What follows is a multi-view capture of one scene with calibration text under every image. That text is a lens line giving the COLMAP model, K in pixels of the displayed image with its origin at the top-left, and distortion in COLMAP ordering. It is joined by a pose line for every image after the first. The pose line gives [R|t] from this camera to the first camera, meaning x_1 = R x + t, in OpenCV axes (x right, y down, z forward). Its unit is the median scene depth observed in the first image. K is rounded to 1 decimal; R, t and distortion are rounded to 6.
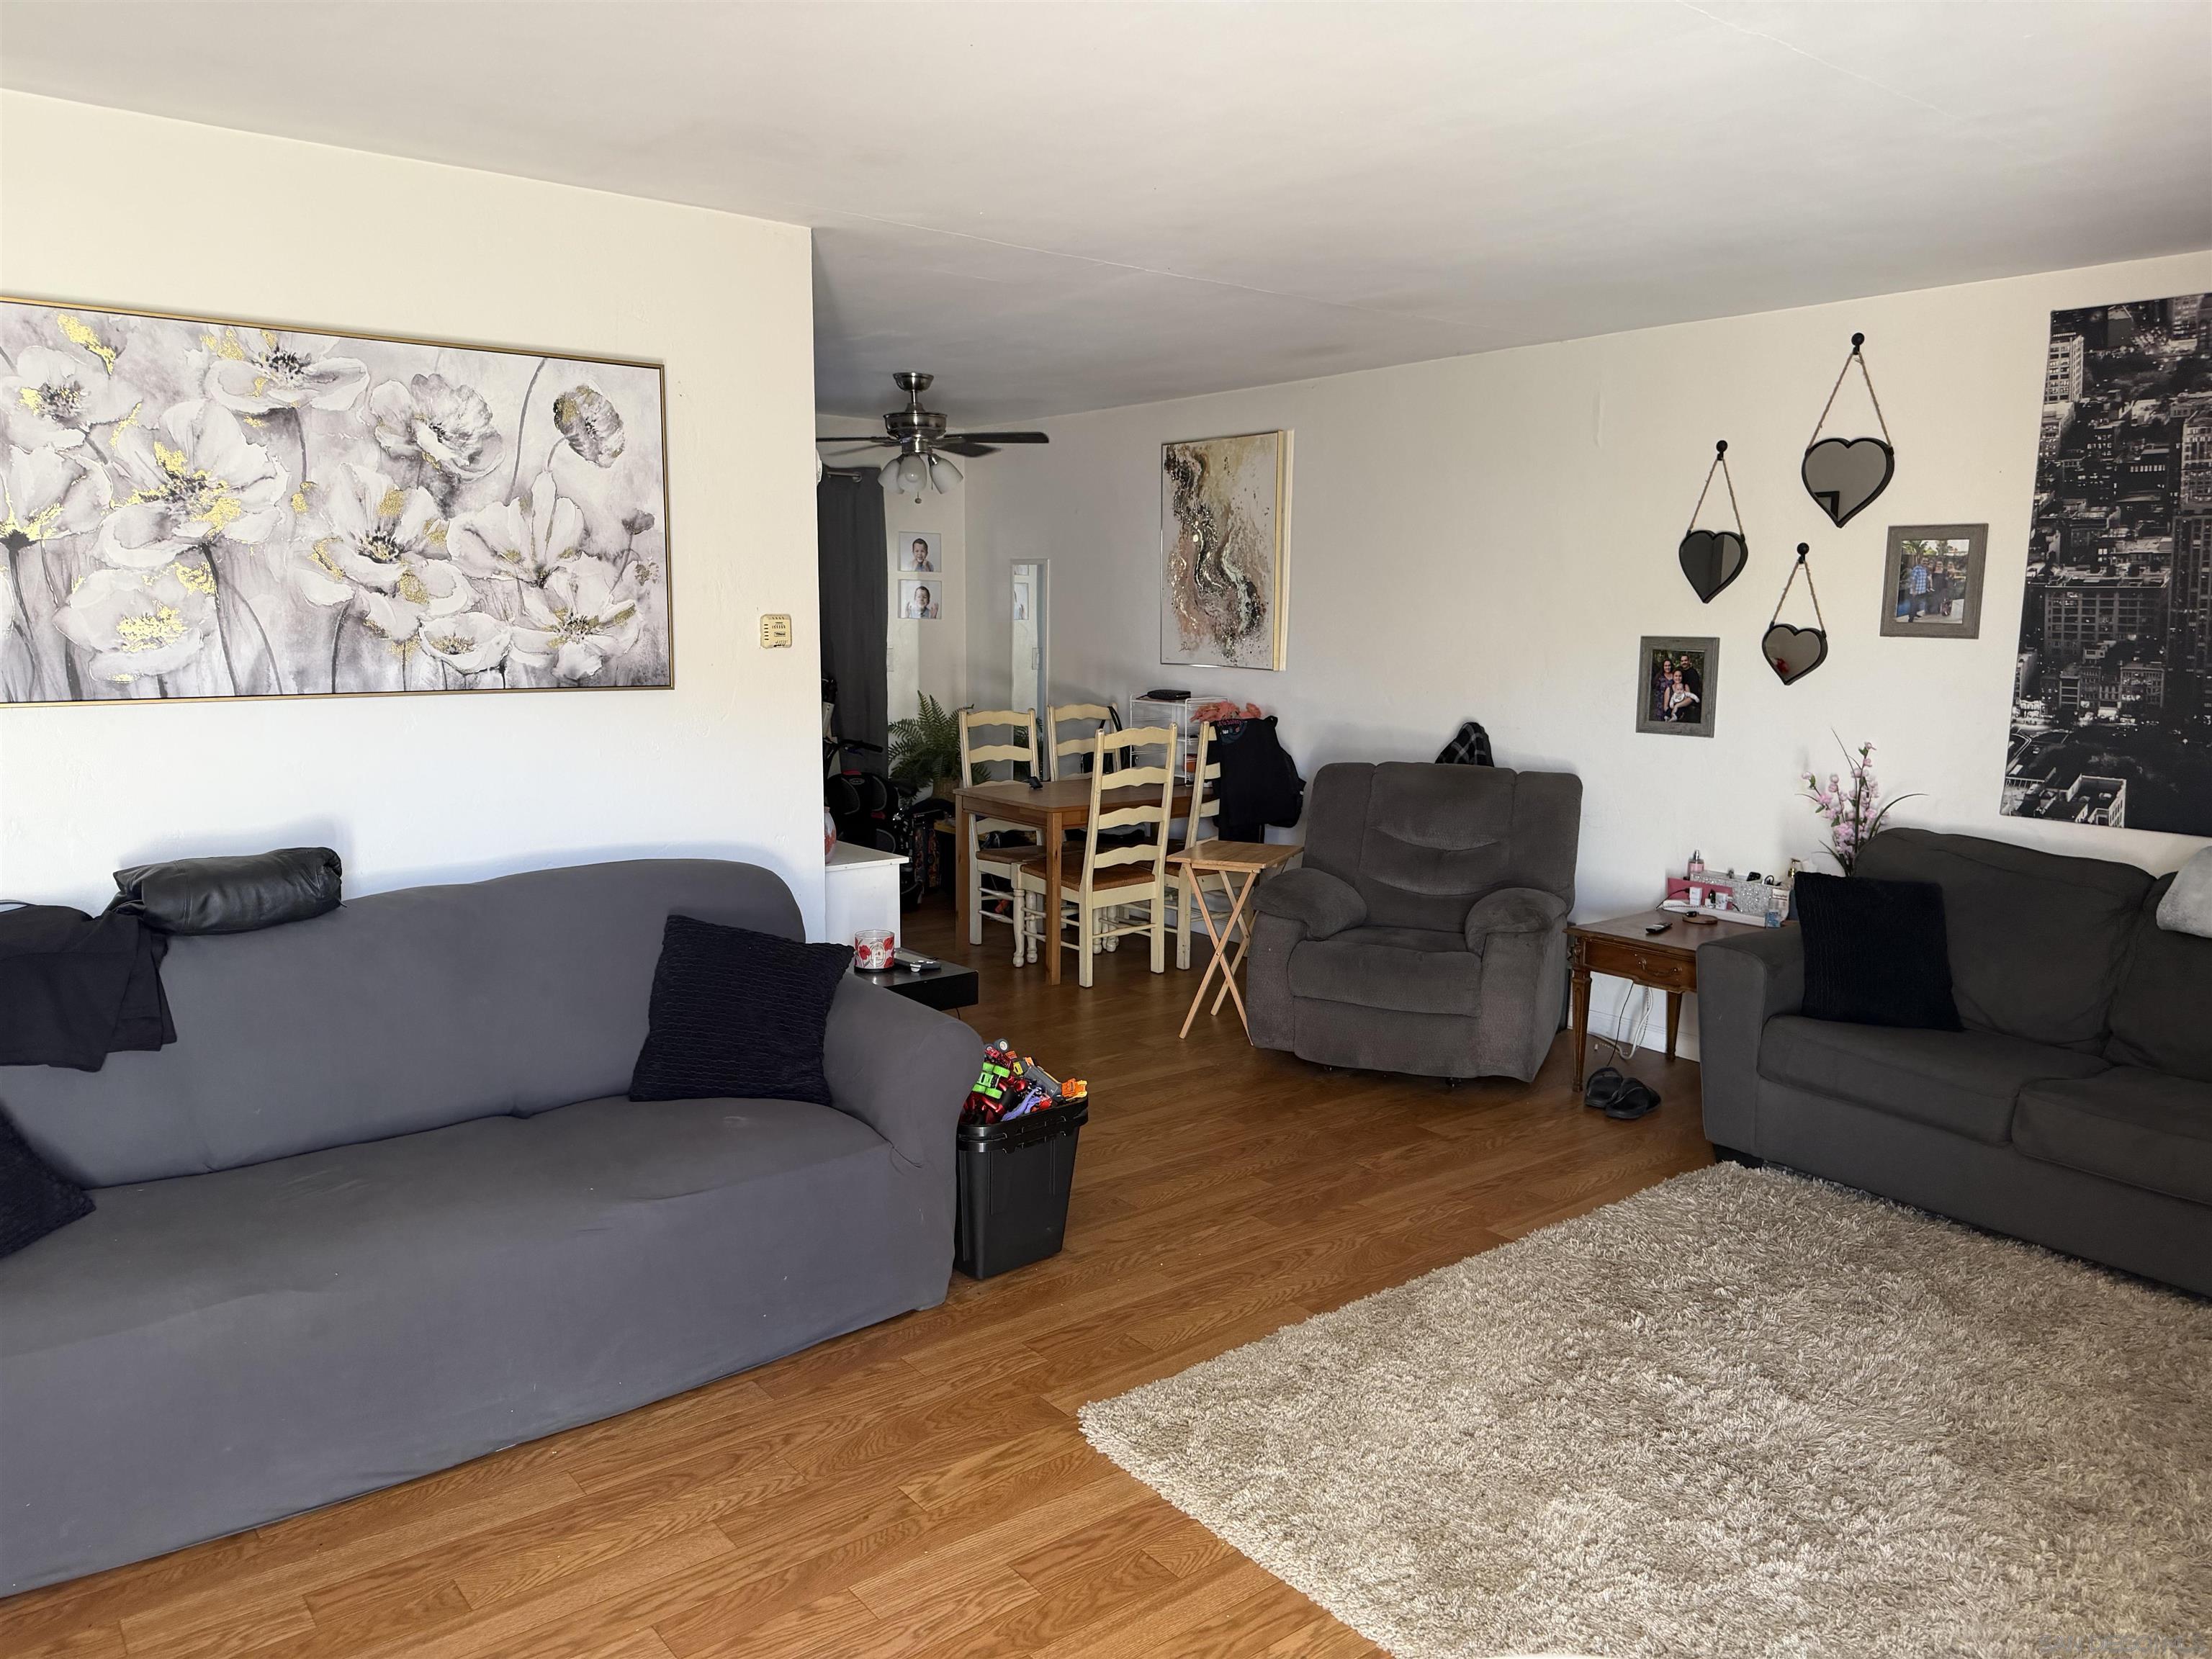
lens RADIAL K [[1571.8, 0, 1110.0], [0, 1571.8, 829.5], [0, 0, 1]] dist [0.009939, -0.012142]
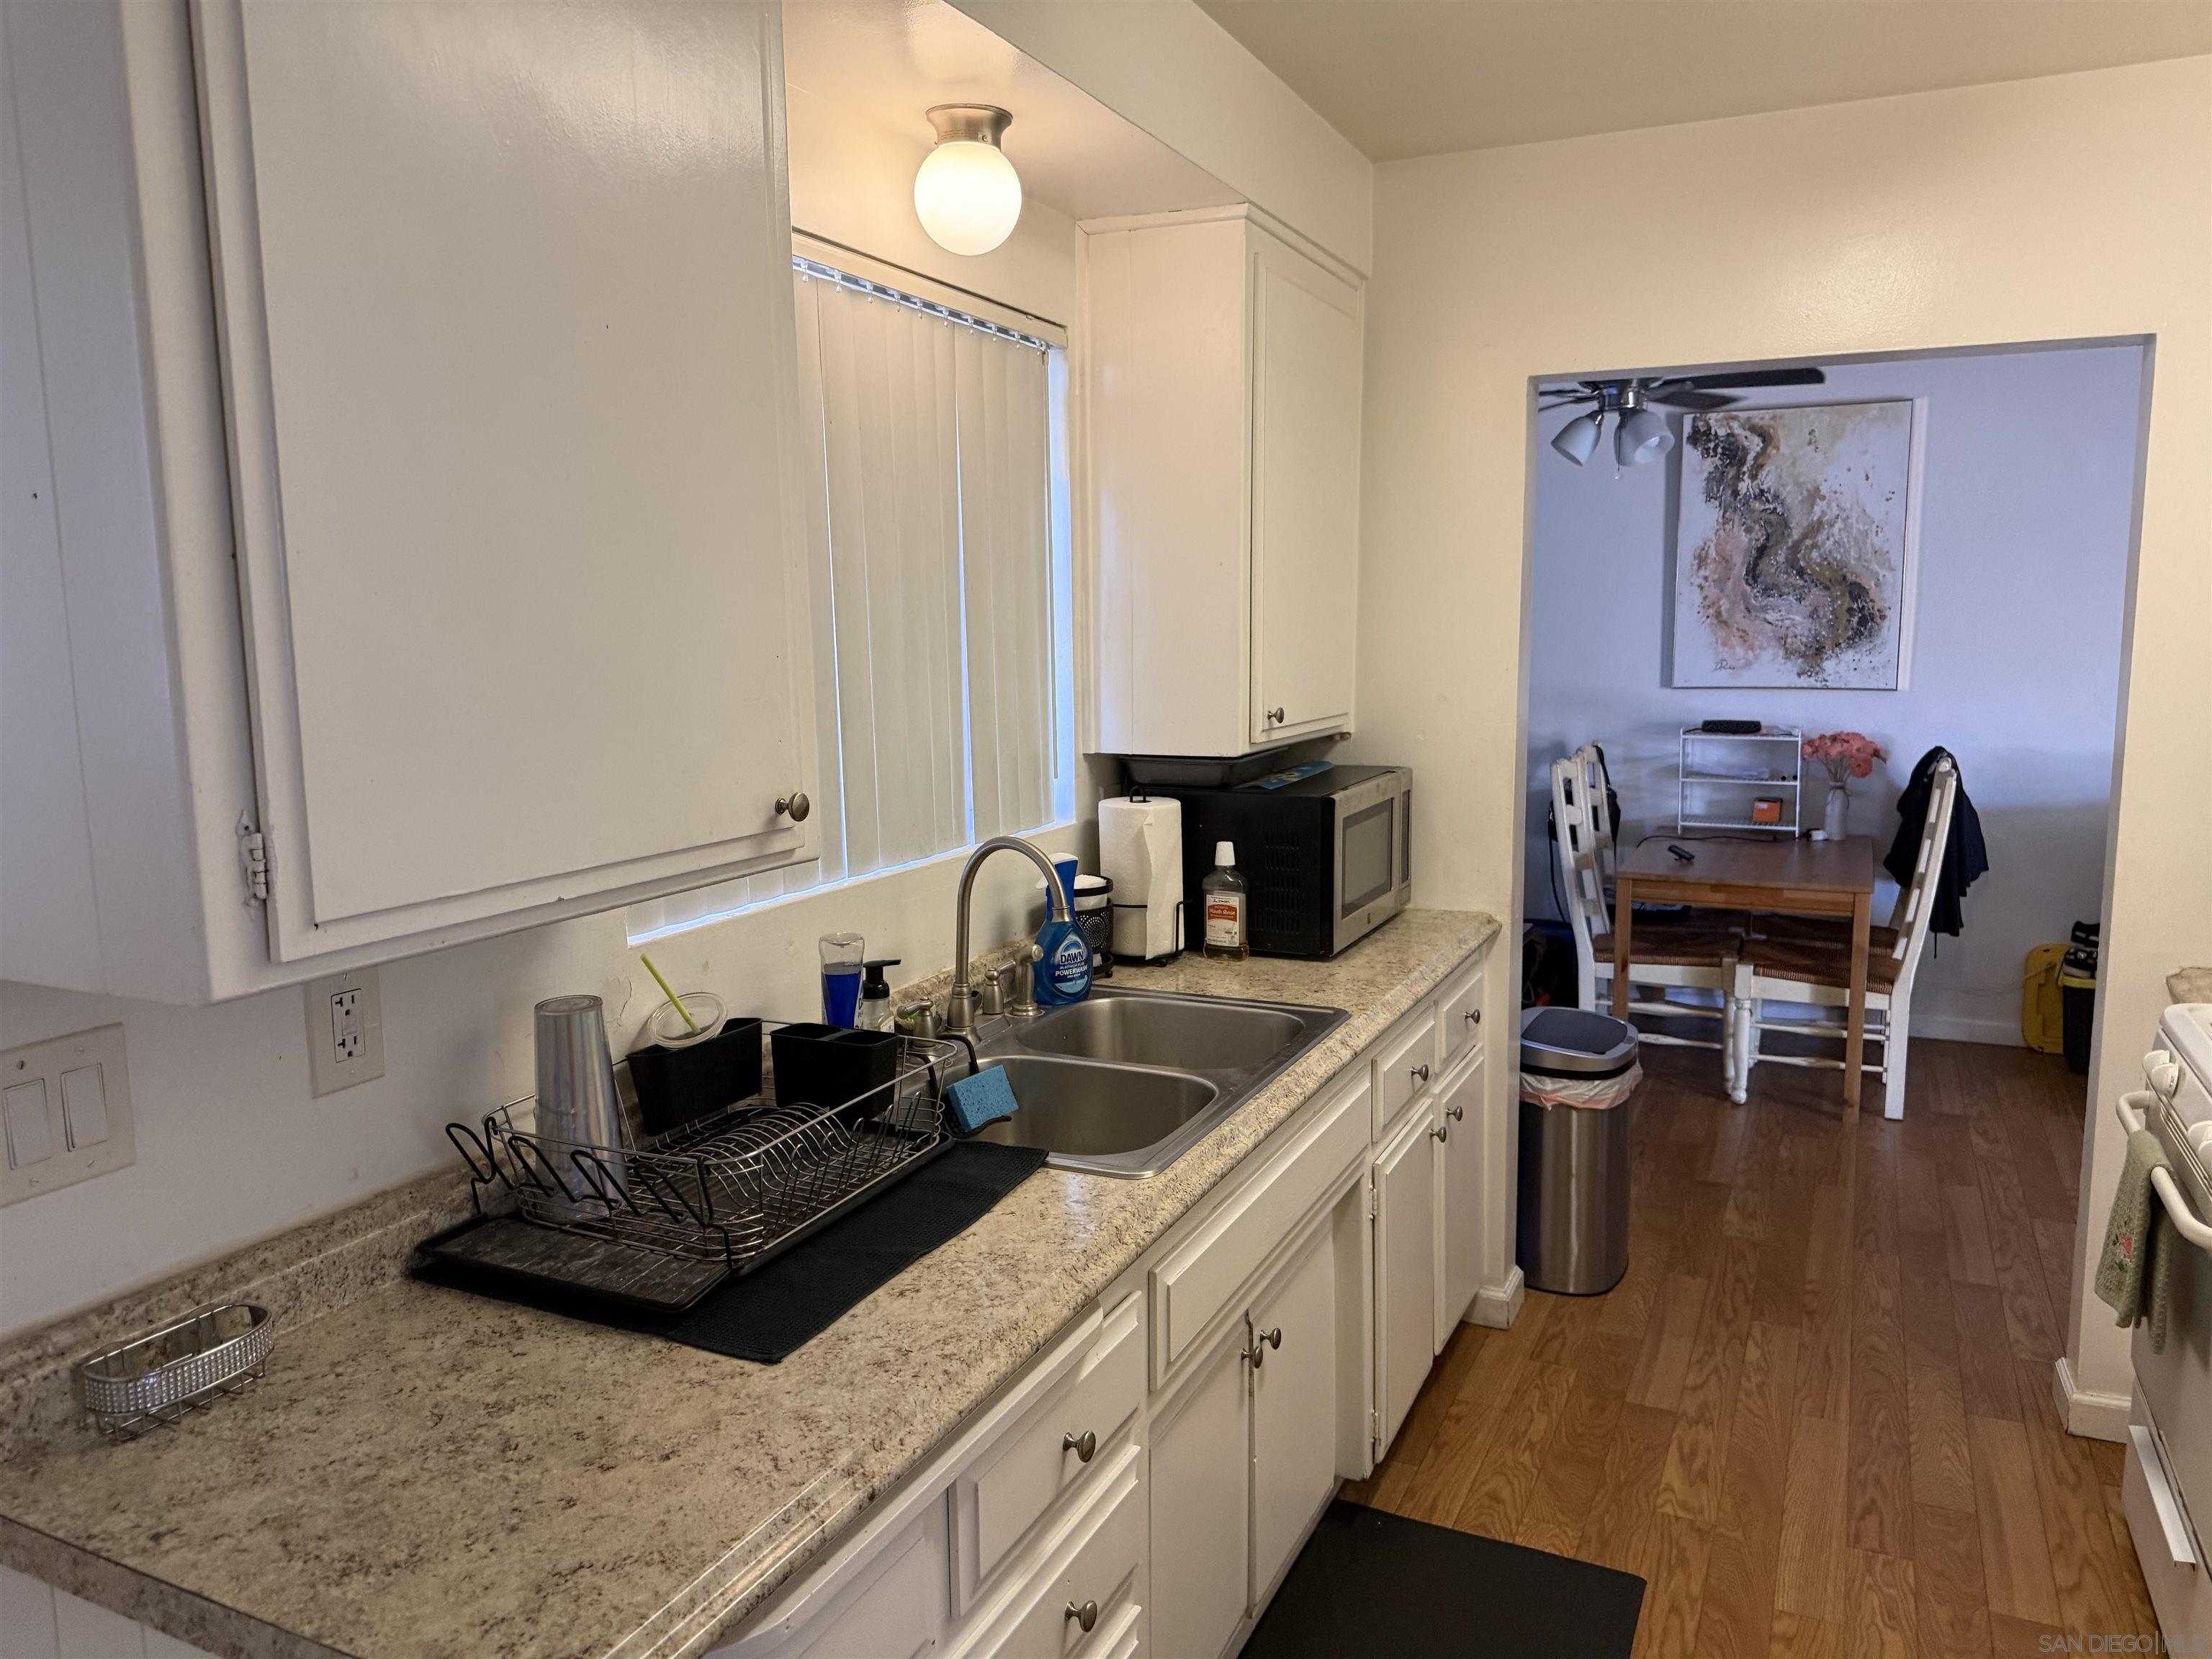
lens RADIAL K [[1571.8, 0, 1110.0], [0, 1571.8, 829.5], [0, 0, 1]] dist [0.009939, -0.012142]
pose [[0.903841, -0.087091, 0.418911, -0.604935], [0.086067, 0.996060, 0.021381, -0.080332], [-0.419122, 0.016729, 0.907776, 0.420017]]
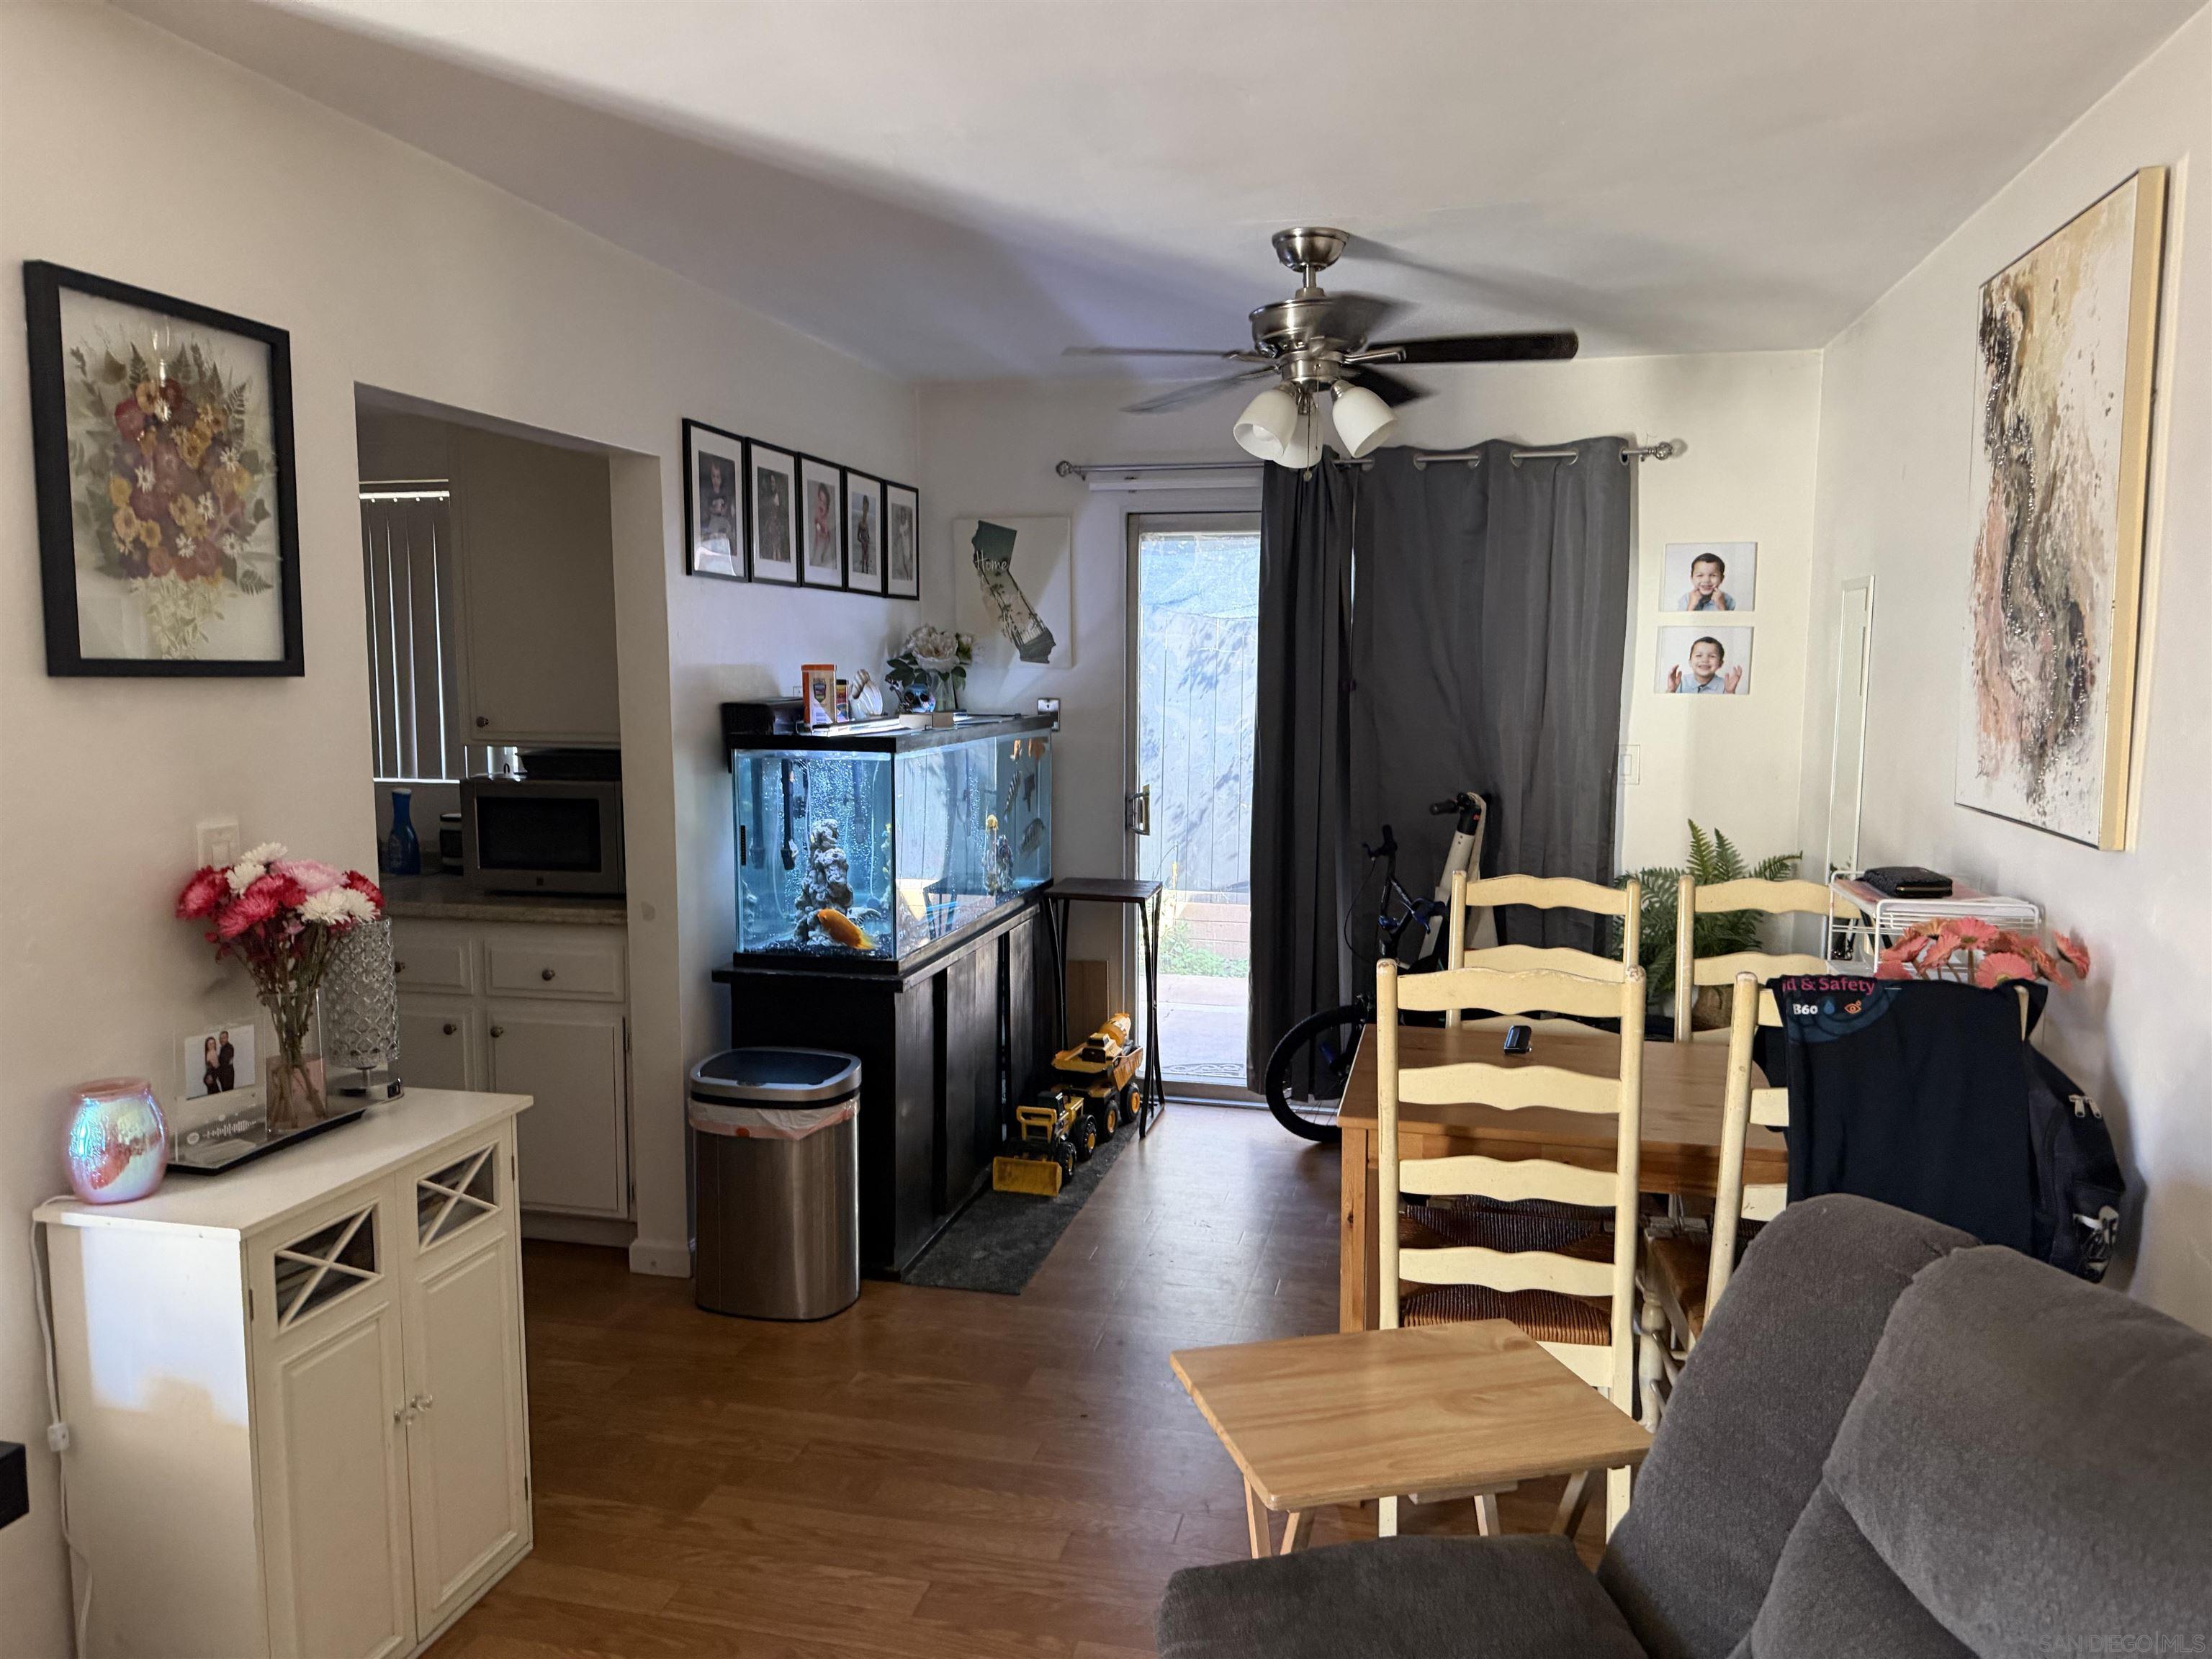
lens RADIAL K [[1571.8, 0, 1110.0], [0, 1571.8, 829.5], [0, 0, 1]] dist [0.009939, -0.012142]
pose [[0.607229, 0.074368, -0.791039, 0.244743], [-0.108187, 0.994076, 0.010408, -0.083713], [0.787127, 0.079260, 0.611677, 0.596641]]
